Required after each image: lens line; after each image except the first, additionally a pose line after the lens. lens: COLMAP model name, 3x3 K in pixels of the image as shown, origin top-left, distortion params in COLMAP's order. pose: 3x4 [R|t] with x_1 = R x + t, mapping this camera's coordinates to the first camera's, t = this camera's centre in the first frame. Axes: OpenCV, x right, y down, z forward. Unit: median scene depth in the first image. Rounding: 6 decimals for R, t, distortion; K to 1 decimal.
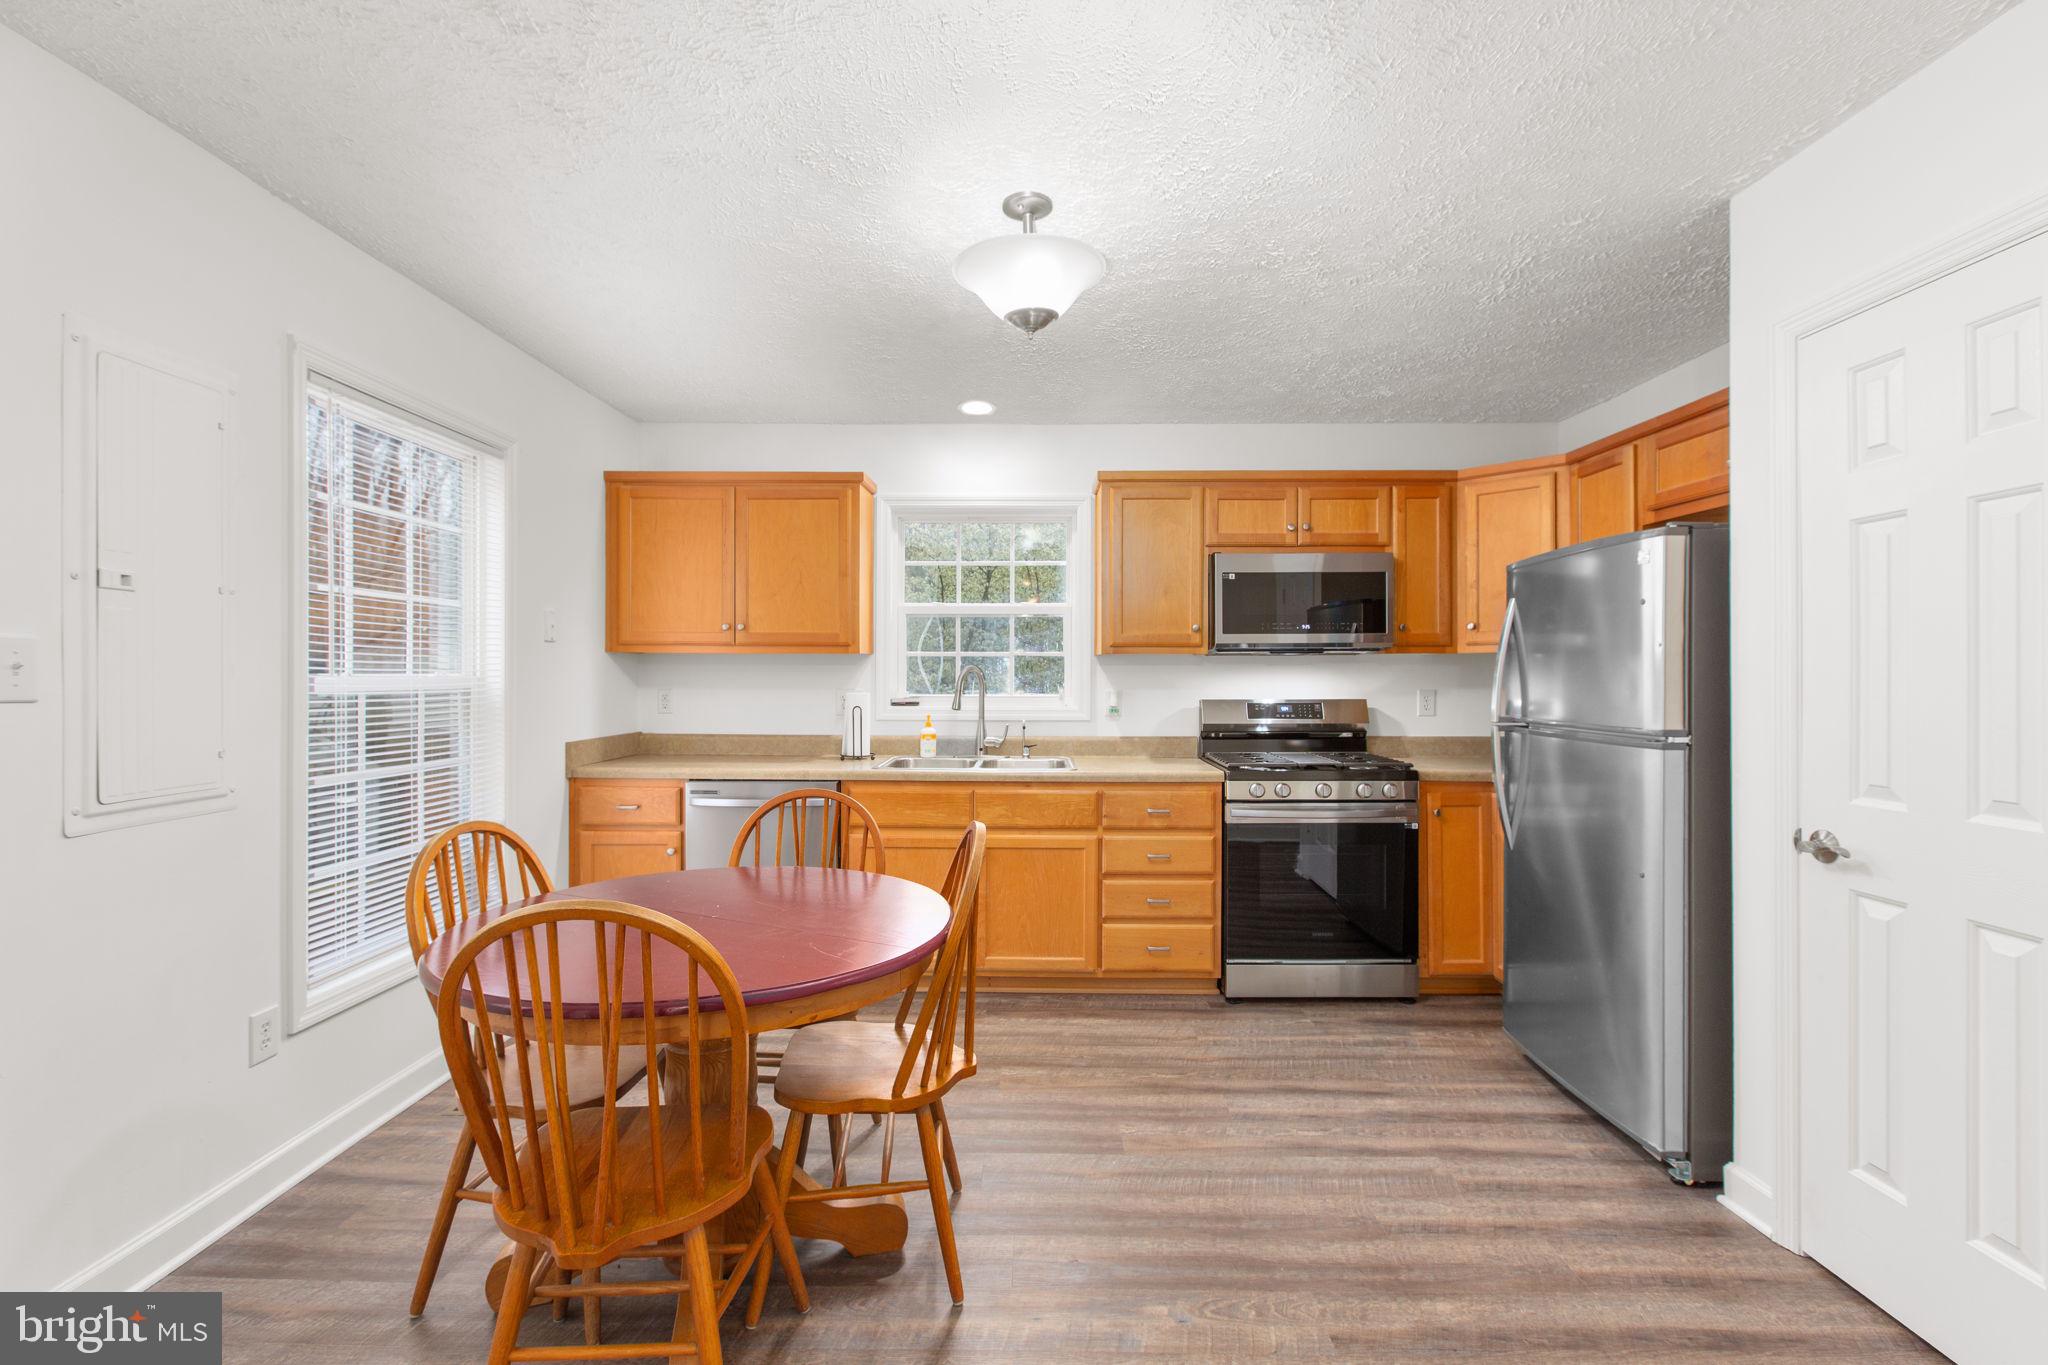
lens RADIAL K [[920.6, 0, 1029.9], [0, 920.6, 678.6], [0, 0, 1]] dist [-0.000494, 0.000607]
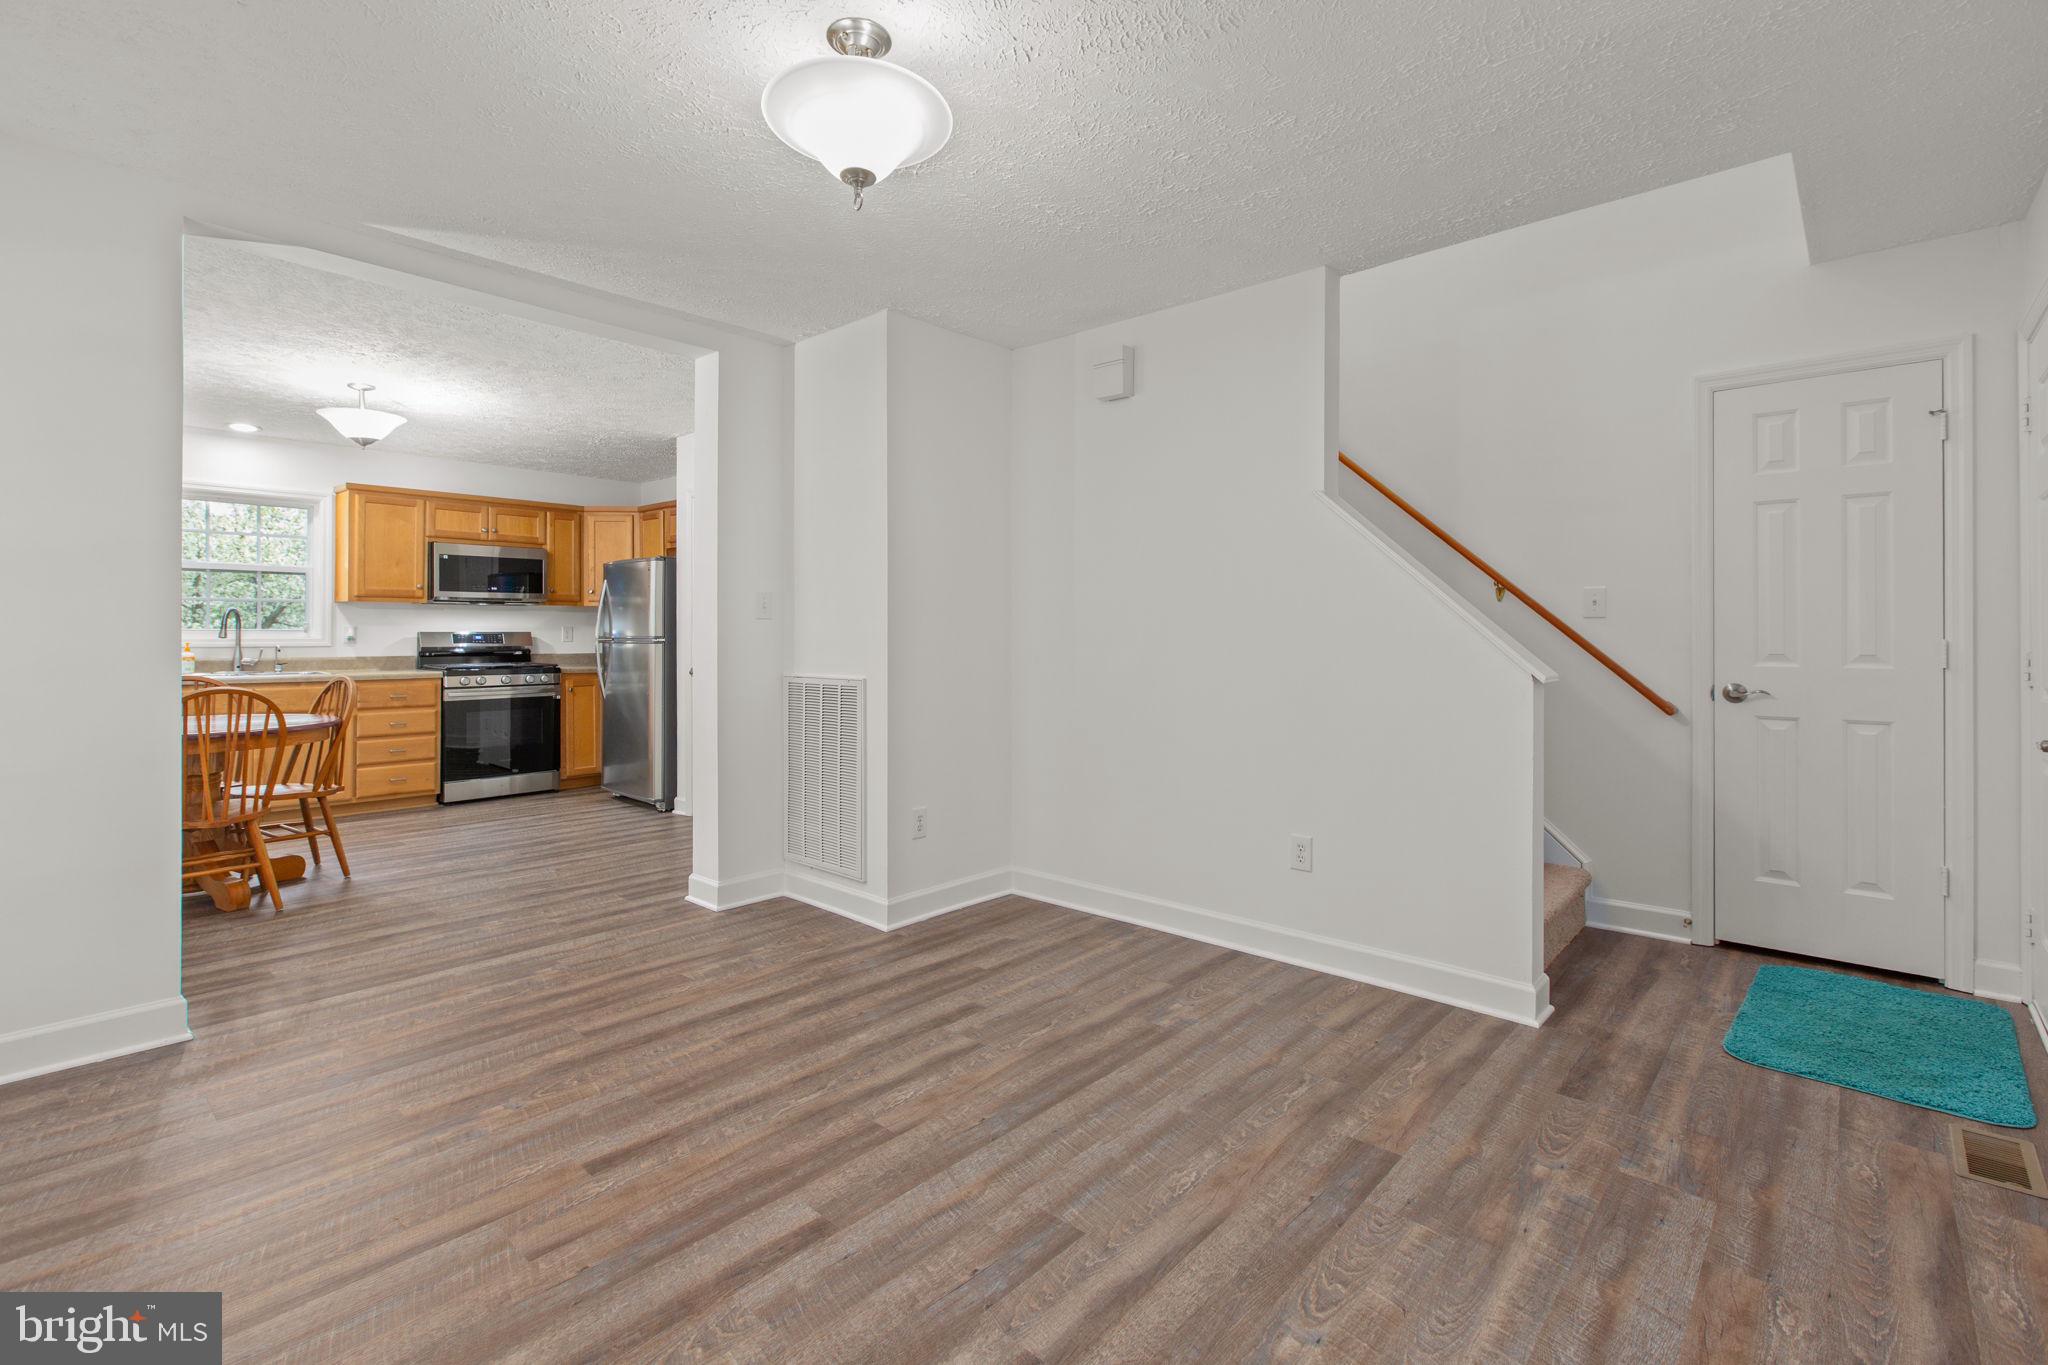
lens RADIAL K [[920.6, 0, 1023.9], [0, 920.6, 629.9], [0, 0, 1]] dist [-0.000494, 0.000607]
pose [[0.663576, 0.003518, 0.748100, -0.351326], [0.001914, 0.999978, -0.006401, 0.036342], [-0.748106, 0.005679, 0.663555, -0.941507]]
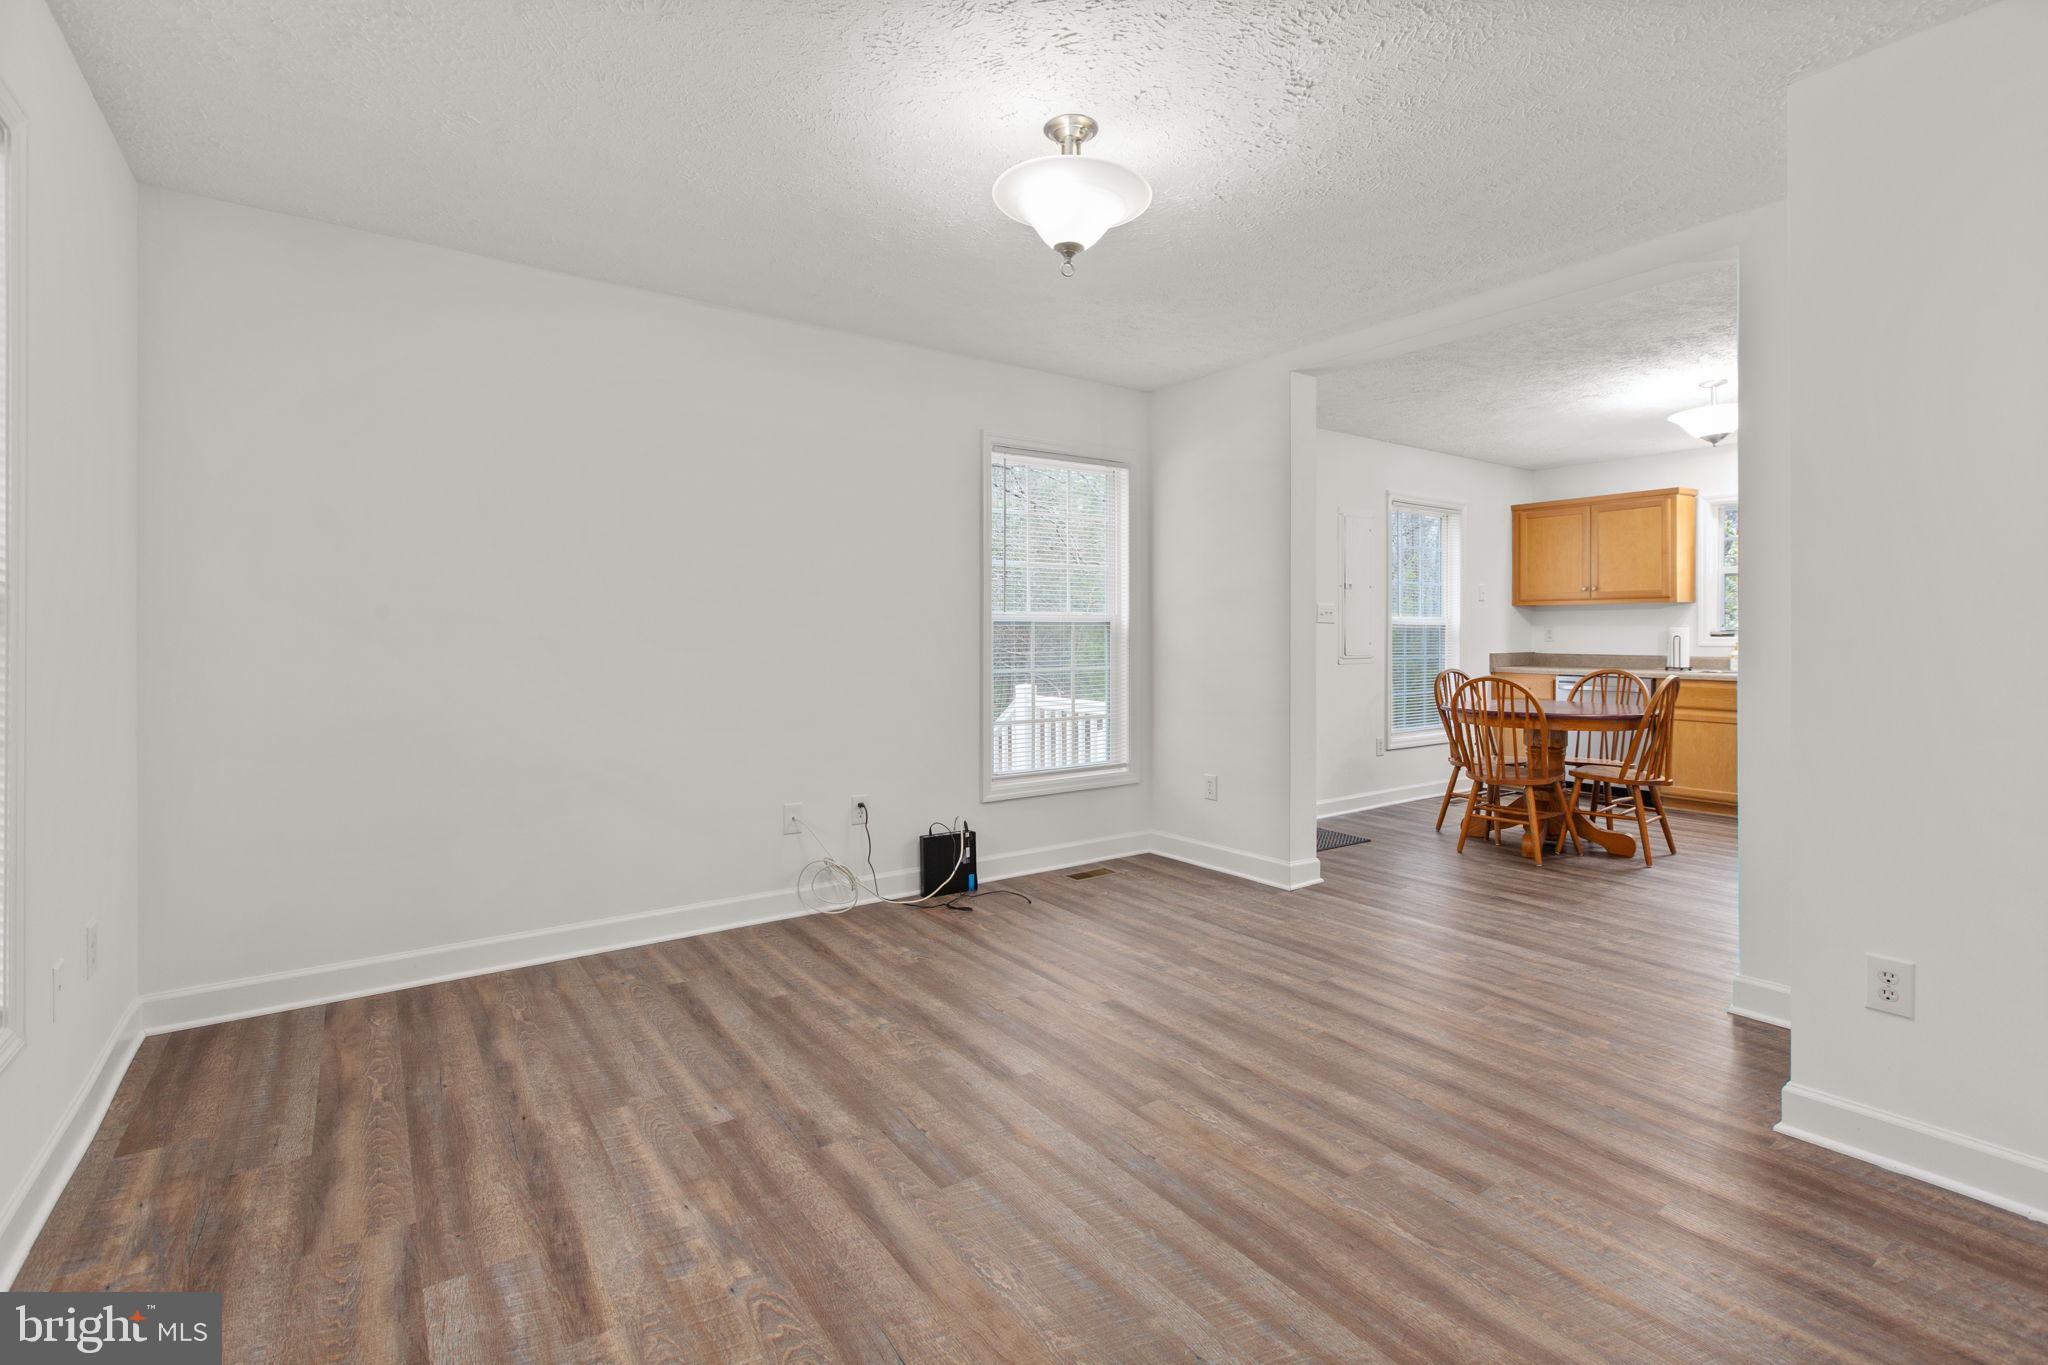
lens RADIAL K [[920.6, 0, 1019.7], [0, 920.6, 635.8], [0, 0, 1]] dist [-0.000494, 0.000607]
pose [[0.586462, -0.000610, -0.809976, 0.471799], [-0.000827, 0.999999, -0.001352, 0.036861], [0.809976, 0.001463, 0.586461, -0.914088]]
